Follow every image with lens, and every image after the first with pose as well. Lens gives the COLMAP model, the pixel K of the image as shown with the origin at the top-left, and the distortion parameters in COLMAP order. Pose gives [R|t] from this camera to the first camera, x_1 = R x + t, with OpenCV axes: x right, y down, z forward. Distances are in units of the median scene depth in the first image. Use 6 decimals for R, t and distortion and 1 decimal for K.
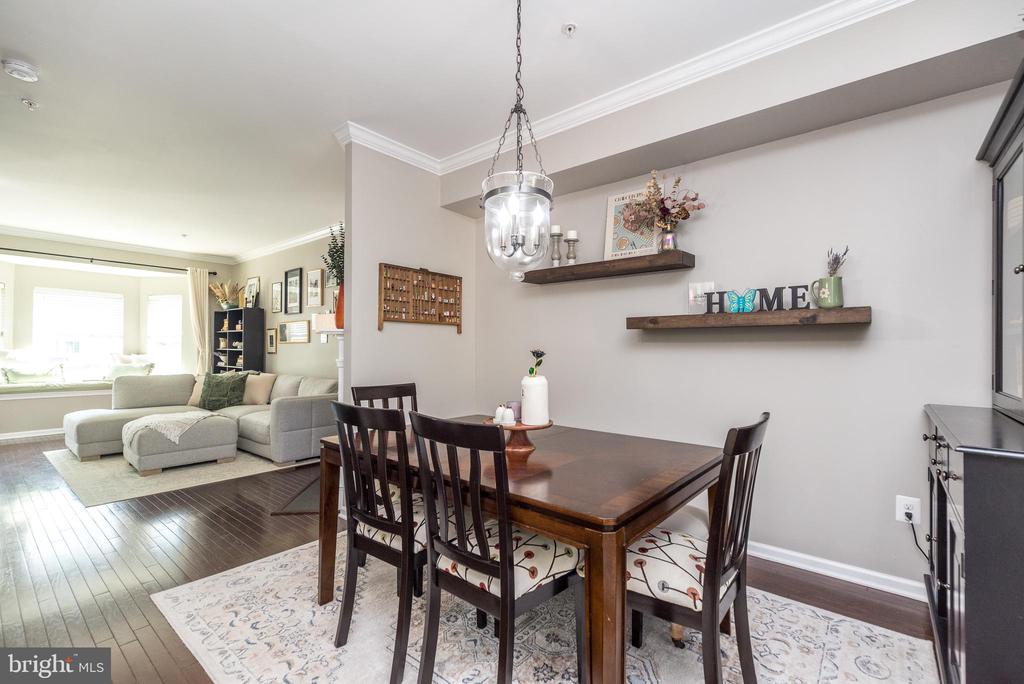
lens RADIAL K [[444.6, 0, 508.8], [0, 444.6, 344.9], [0, 0, 1]] dist [0.009173, 0.000274]
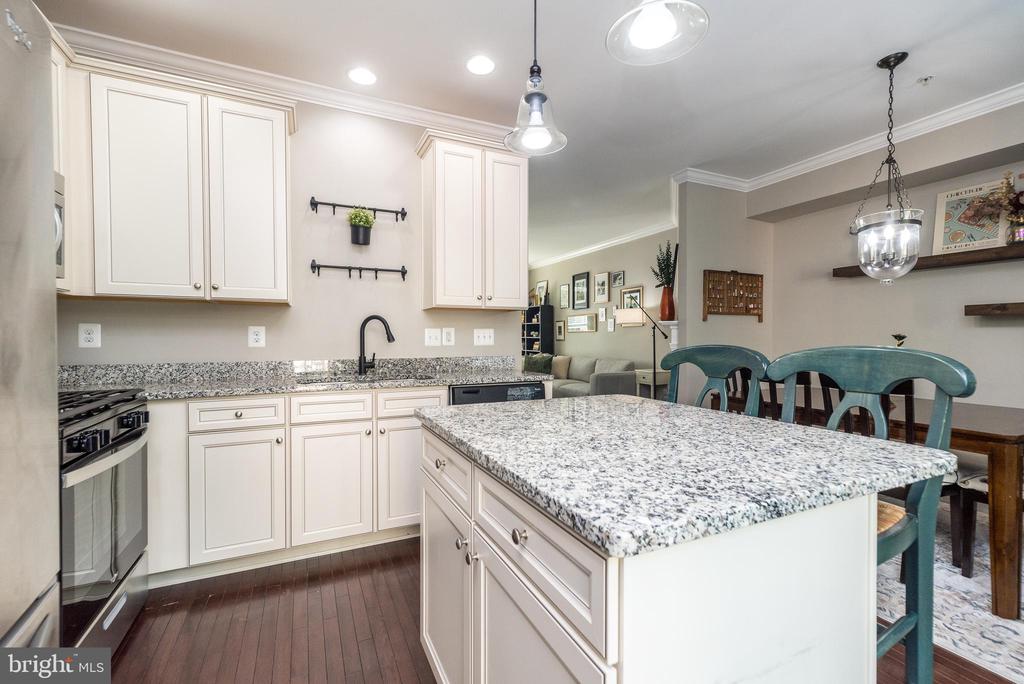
lens RADIAL K [[444.6, 0, 508.8], [0, 444.6, 344.9], [0, 0, 1]] dist [0.009173, 0.000274]
pose [[0.907585, 0.001981, -0.419864, -0.224957], [0.009089, 0.999662, 0.024364, -0.000187], [0.419770, -0.025928, 0.907260, -0.375981]]
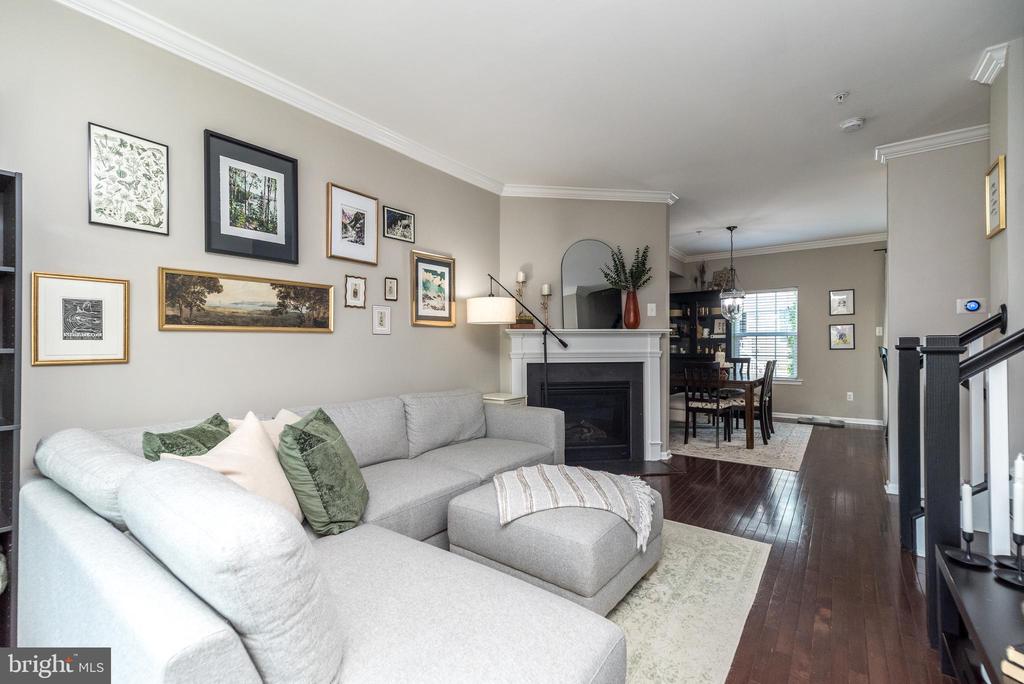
lens RADIAL K [[444.6, 0, 508.8], [0, 444.6, 344.9], [0, 0, 1]] dist [0.009173, 0.000274]
pose [[-0.031293, 0.000824, 0.999510, -1.447434], [-0.010018, 0.999949, -0.001138, 0.012420], [-0.999460, -0.010049, -0.031283, 1.269535]]
